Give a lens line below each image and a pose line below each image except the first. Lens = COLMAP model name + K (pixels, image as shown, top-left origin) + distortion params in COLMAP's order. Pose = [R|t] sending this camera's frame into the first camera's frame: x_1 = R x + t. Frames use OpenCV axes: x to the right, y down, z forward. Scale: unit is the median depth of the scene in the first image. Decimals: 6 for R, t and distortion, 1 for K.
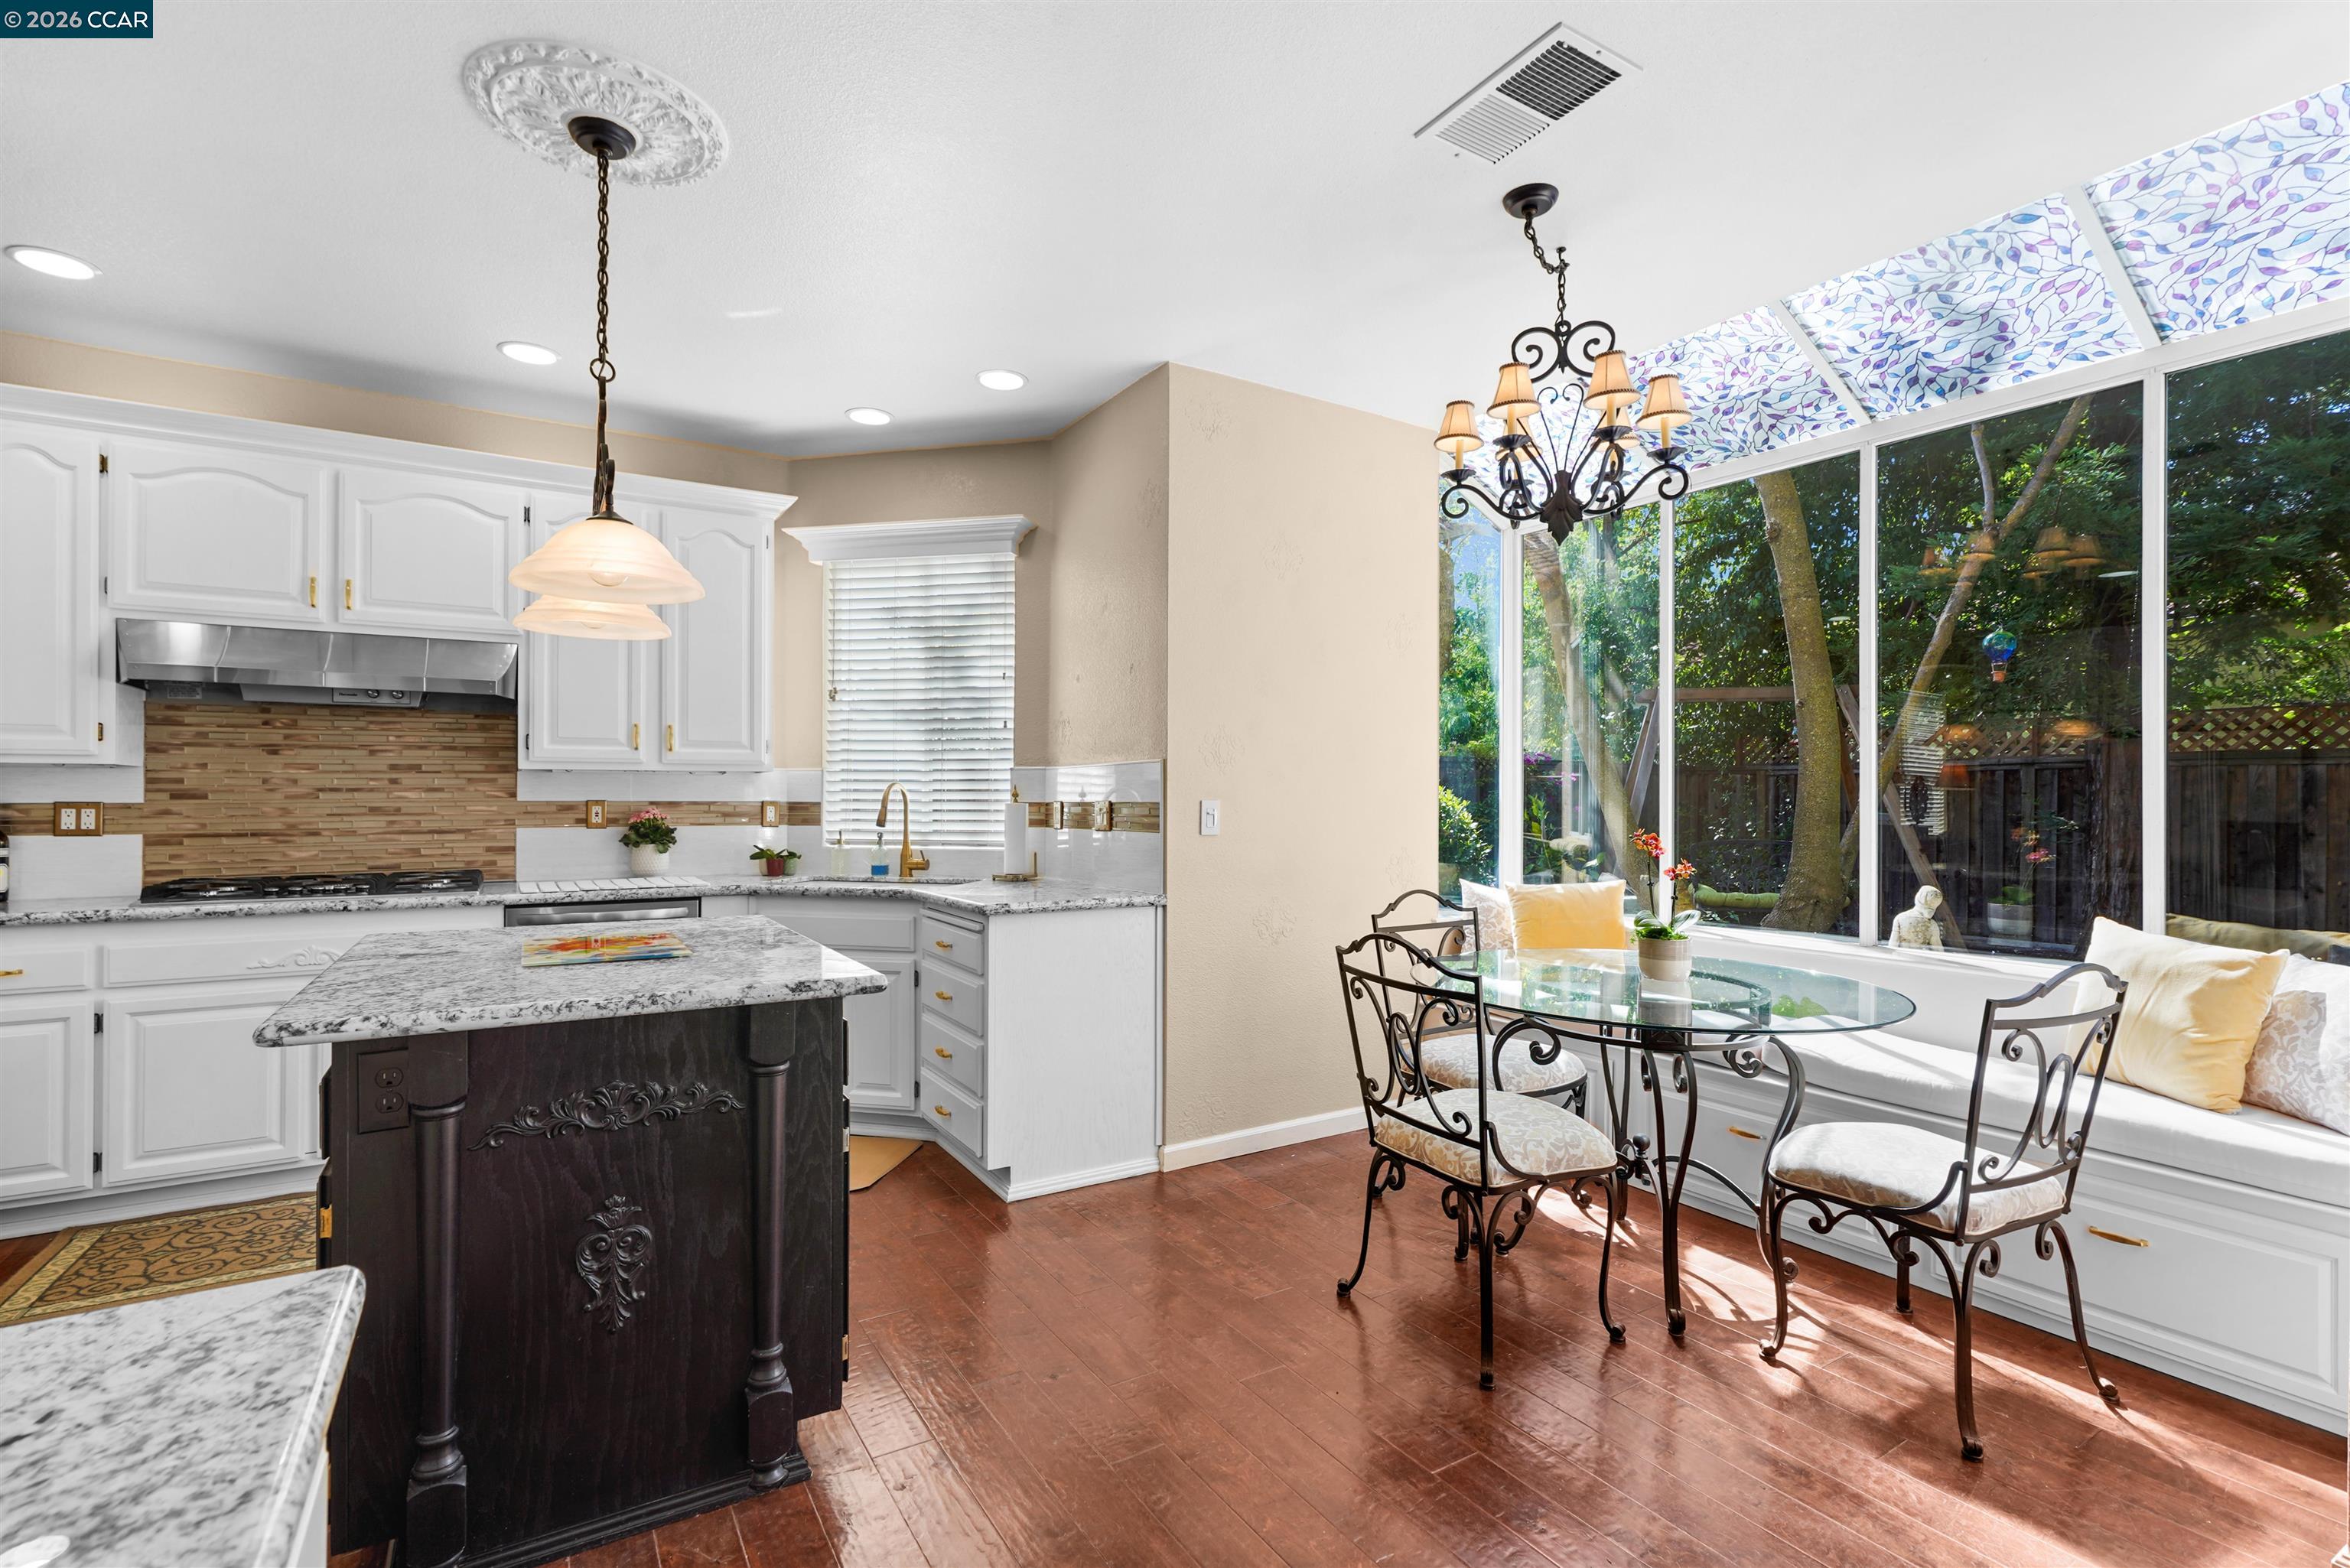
lens RADIAL K [[1080.8, 0, 1176.2], [0, 1080.8, 789.6], [0, 0, 1]] dist [0.003999, 0.000145]
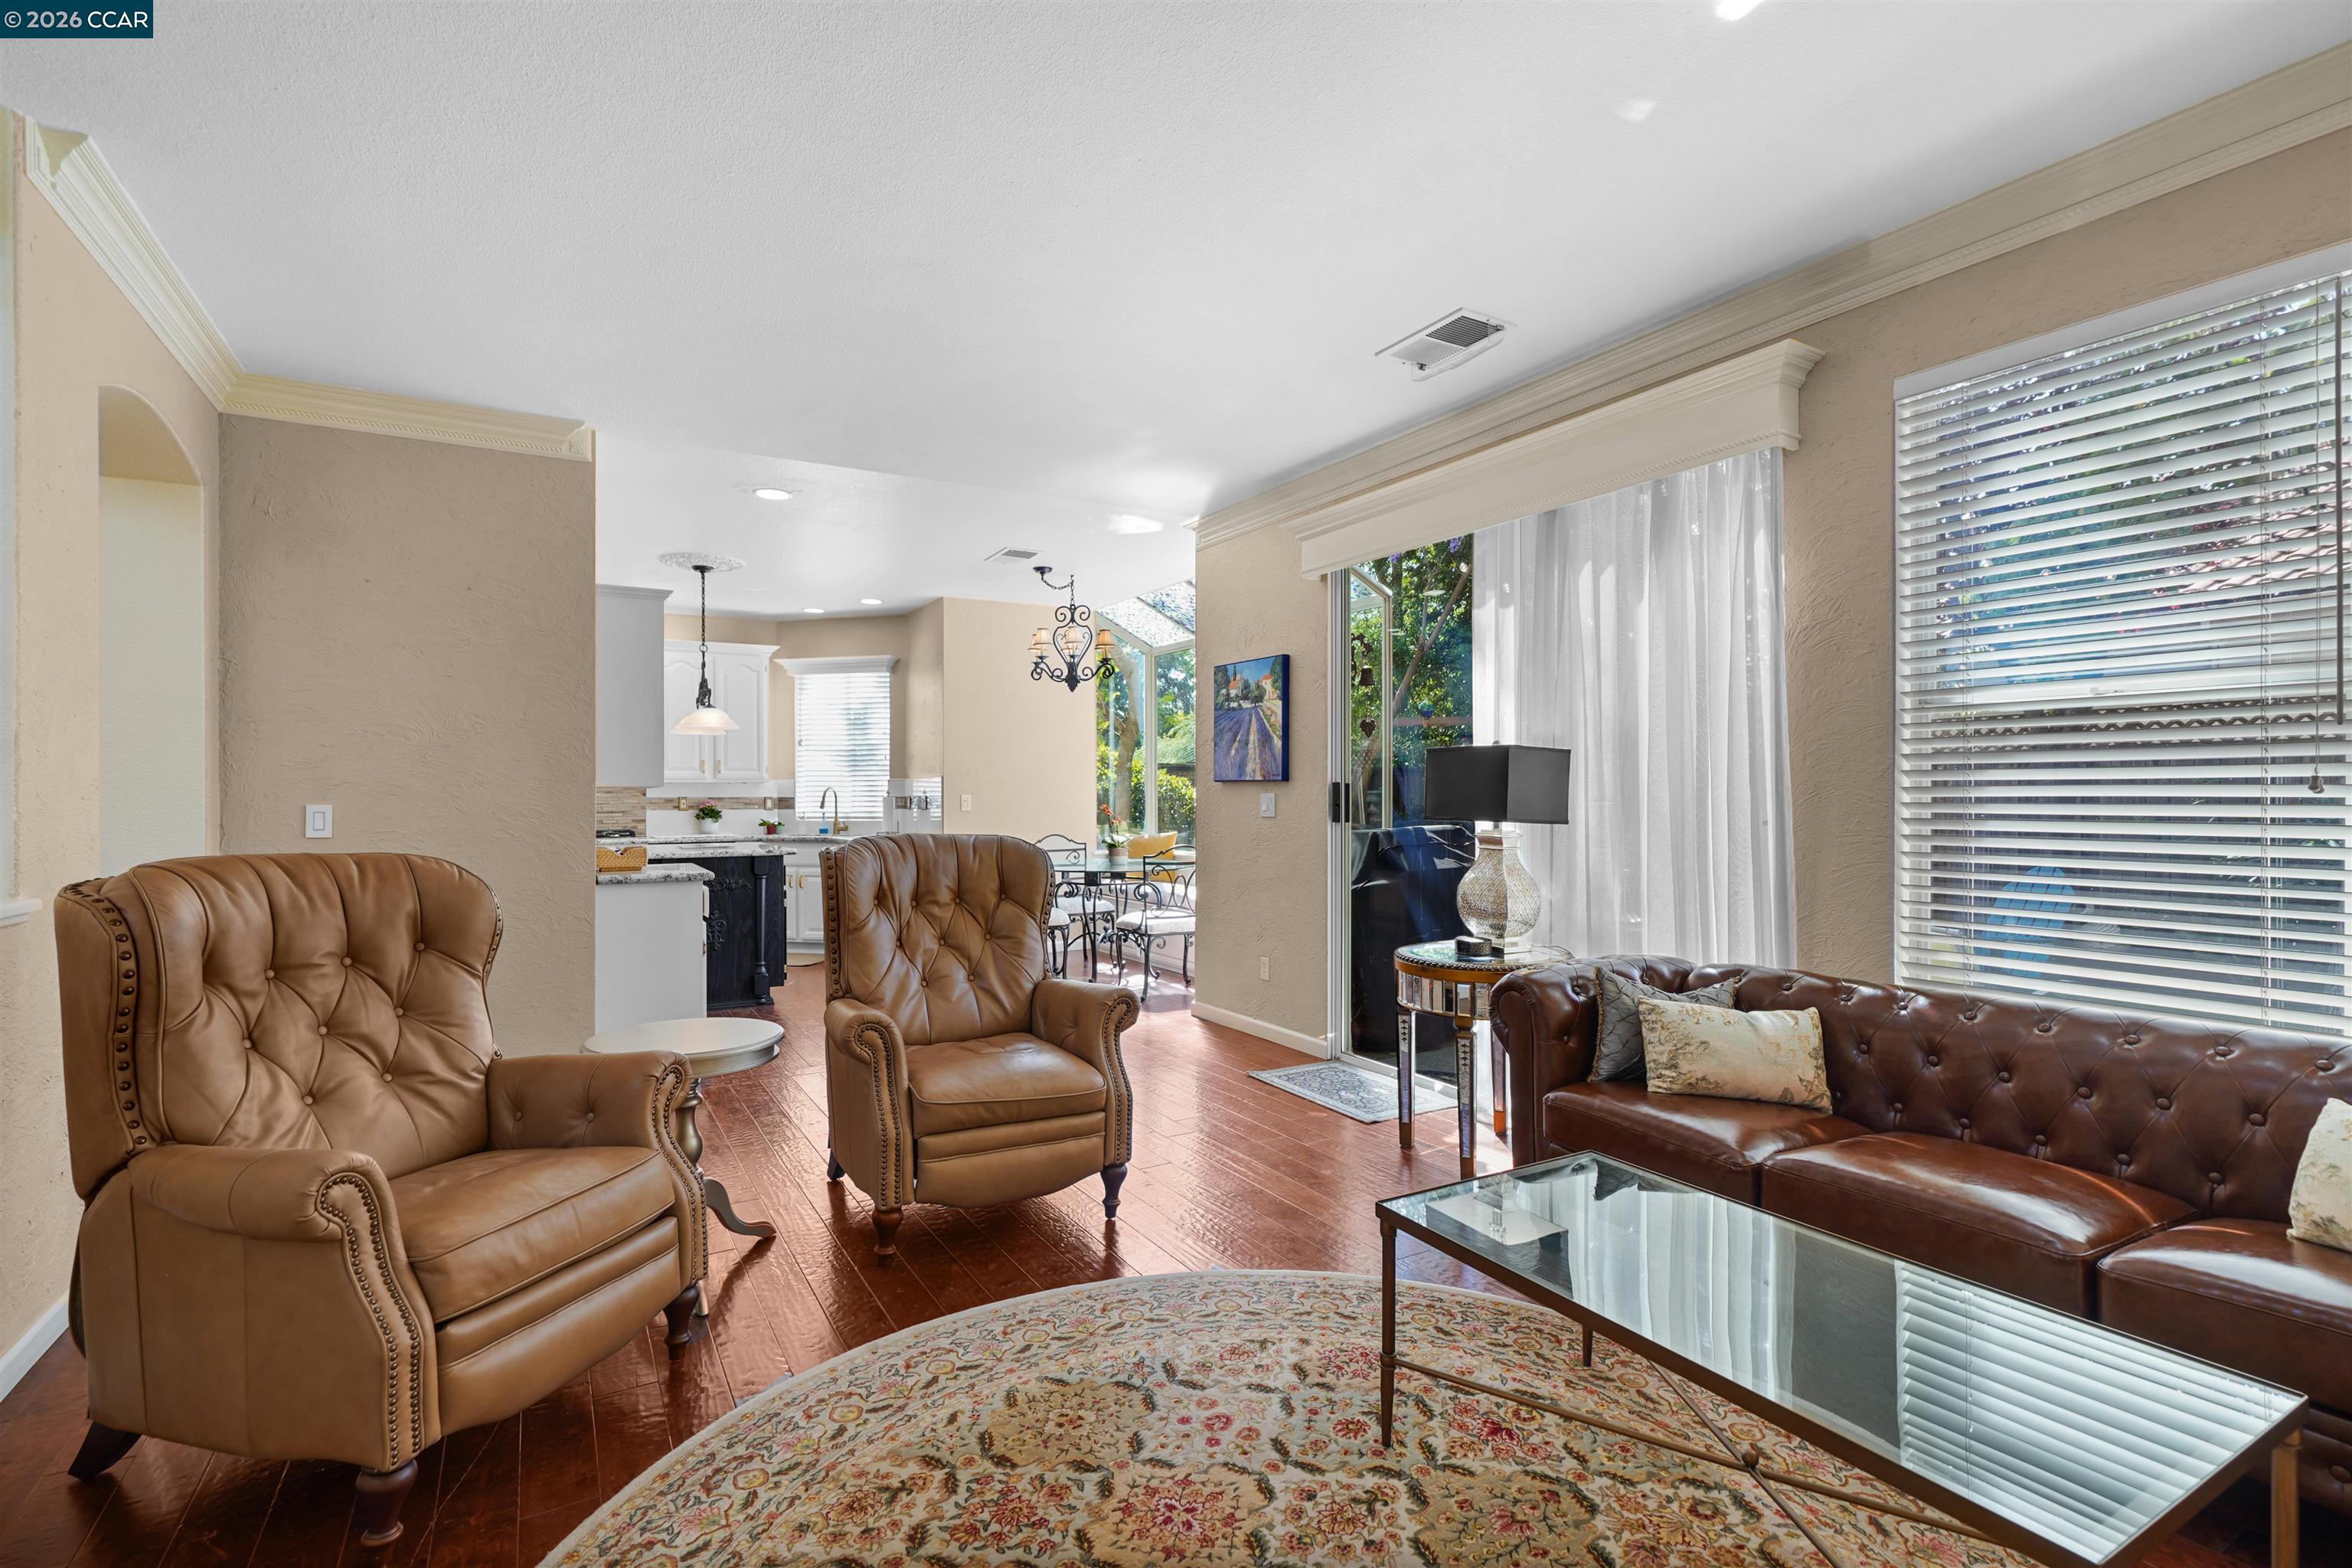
lens RADIAL K [[1081.8, 0, 1165.0], [0, 1081.8, 789.9], [0, 0, 1]] dist [0.003999, 0.000145]
pose [[0.999655, -0.006289, -0.025514, 0.419518], [0.006377, 0.999974, 0.003370, -0.004340], [0.025492, -0.003532, 0.999669, -1.007204]]
